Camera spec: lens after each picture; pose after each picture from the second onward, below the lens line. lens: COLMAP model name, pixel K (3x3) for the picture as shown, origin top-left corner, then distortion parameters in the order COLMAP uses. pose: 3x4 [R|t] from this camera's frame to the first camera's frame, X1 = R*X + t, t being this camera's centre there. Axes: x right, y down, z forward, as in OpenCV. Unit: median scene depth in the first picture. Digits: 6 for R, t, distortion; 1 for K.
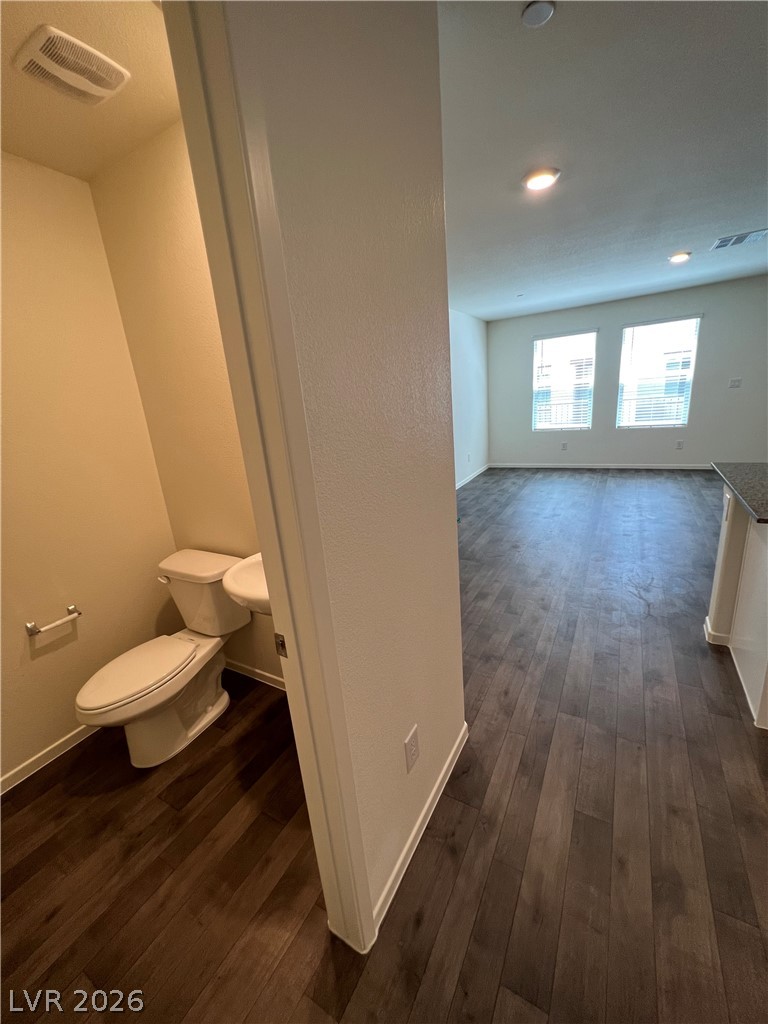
lens RADIAL K [[408.6, 0, 384.5], [0, 408.6, 508.7], [0, 0, 1]] dist [0.002172, 0.000141]
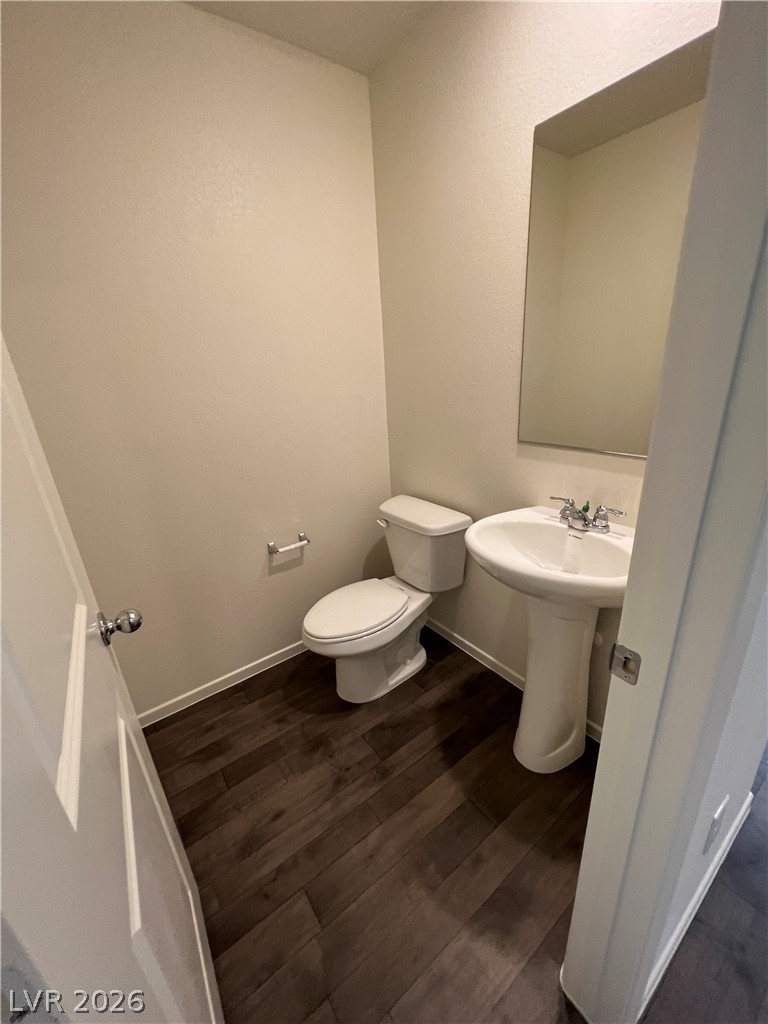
lens RADIAL K [[408.6, 0, 379.7], [0, 408.6, 507.0], [0, 0, 1]] dist [0.002172, 0.000141]
pose [[0.916343, 0.157988, -0.367906, -0.223273], [-0.121598, 0.985270, 0.120236, 0.024217], [0.381482, -0.065441, 0.922057, 0.124648]]
